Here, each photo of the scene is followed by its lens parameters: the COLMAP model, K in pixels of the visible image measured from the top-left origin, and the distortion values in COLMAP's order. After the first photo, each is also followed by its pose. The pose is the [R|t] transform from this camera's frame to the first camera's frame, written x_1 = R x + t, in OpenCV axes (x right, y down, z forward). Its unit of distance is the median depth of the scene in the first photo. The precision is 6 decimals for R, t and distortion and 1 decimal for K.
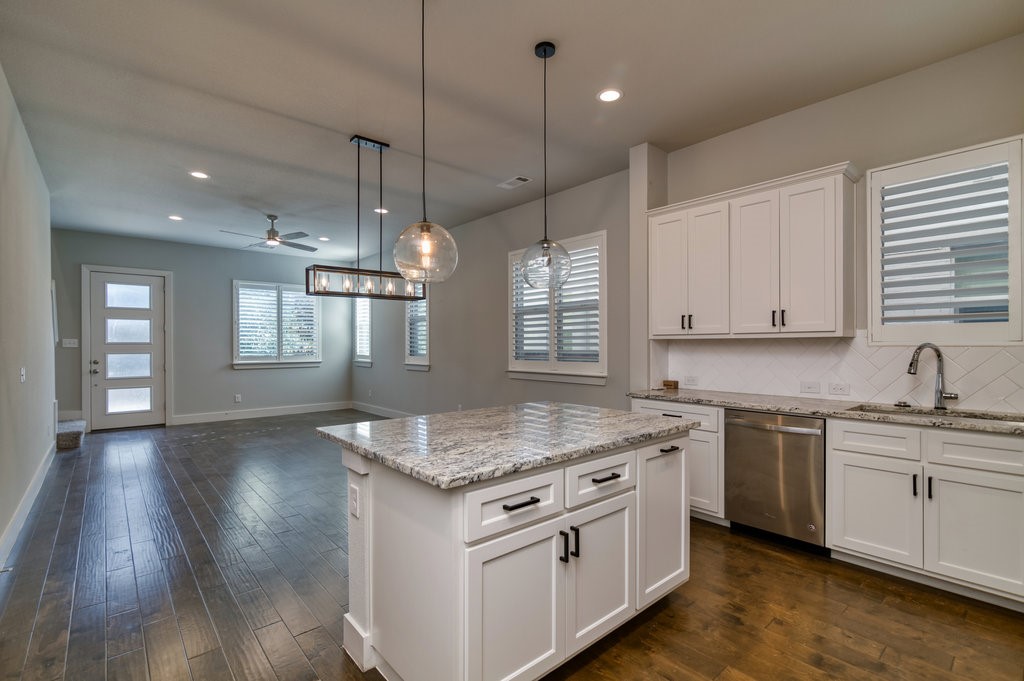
lens RADIAL K [[465.6, 0, 517.3], [0, 465.6, 346.4], [0, 0, 1]] dist [-0.008144, -0.002122]
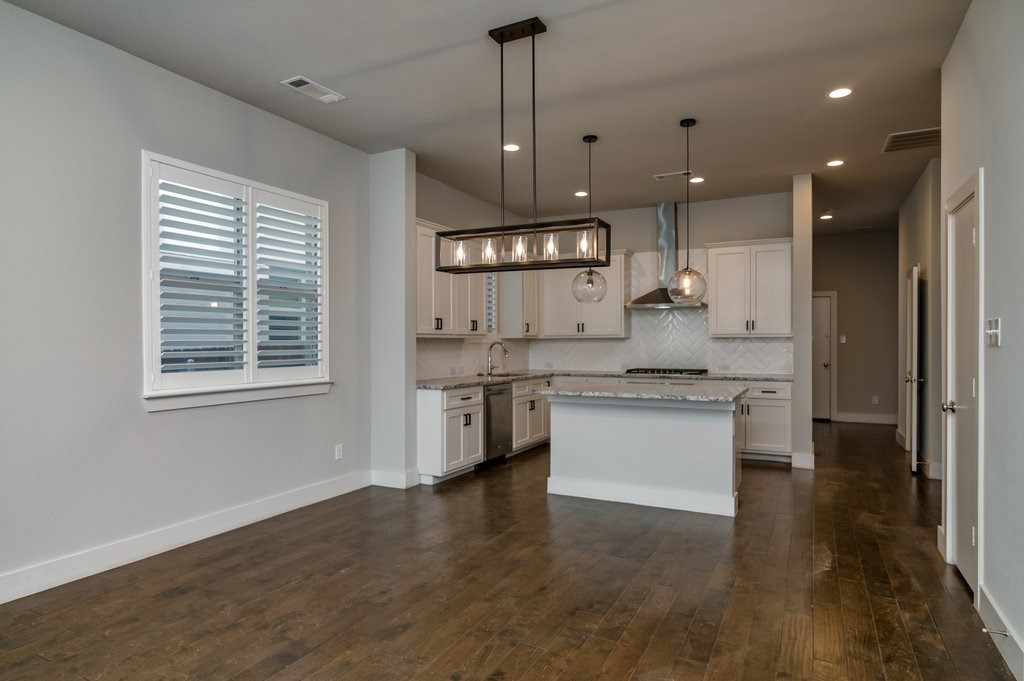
lens RADIAL K [[584.1, 0, 517.2], [0, 584.1, 342.4], [0, 0, 1]] dist [-0.020766, -0.000275]
pose [[-0.361092, 0.006906, 0.932504, -1.446048], [0.012502, 0.999919, -0.002564, 0.004053], [-0.932446, 0.010732, -0.361149, 1.737088]]
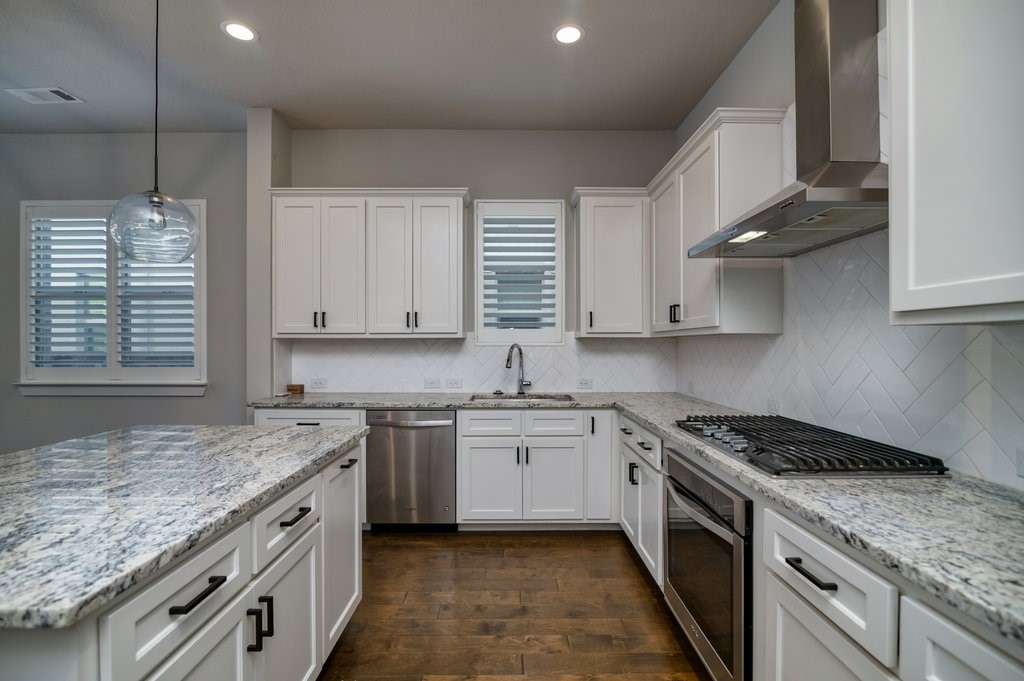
lens RADIAL K [[465.6, 0, 507.5], [0, 465.6, 347.2], [0, 0, 1]] dist [-0.008144, -0.002122]
pose [[0.661415, -0.001890, 0.750018, -0.100848], [0.000585, 0.999998, 0.002004, 0.000067], [-0.750020, -0.000887, 0.661414, 0.145608]]
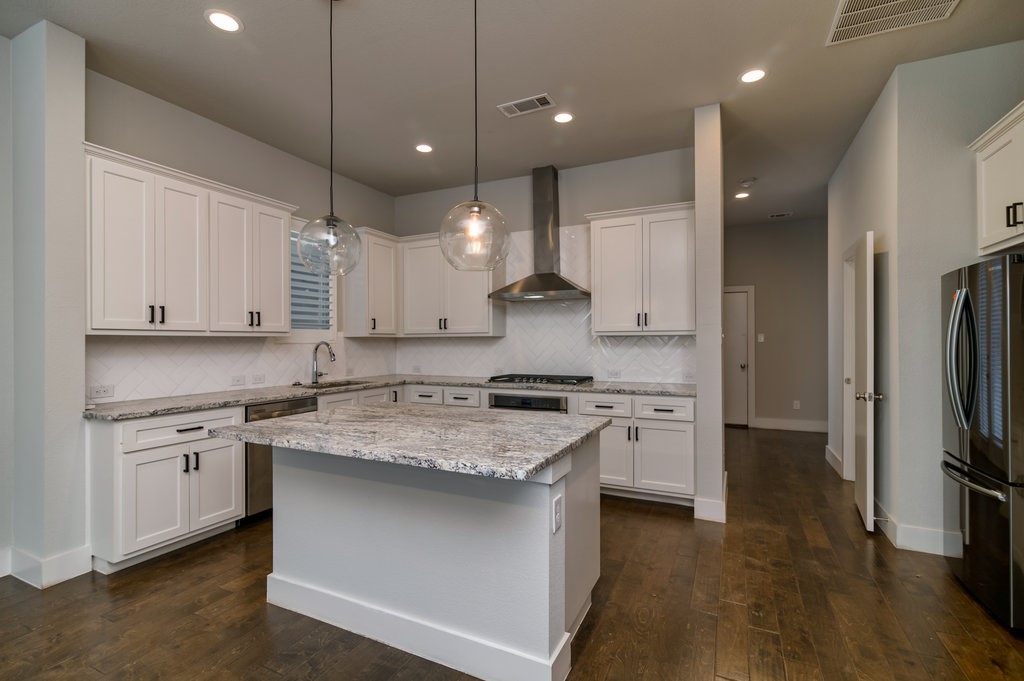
lens RADIAL K [[465.6, 0, 512.4], [0, 465.6, 337.7], [0, 0, 1]] dist [-0.008144, -0.002122]
pose [[-0.385470, 0.013772, 0.922618, -0.774625], [0.013497, 0.999866, -0.009286, 0.004095], [-0.922622, 0.008873, -0.385604, 0.949835]]
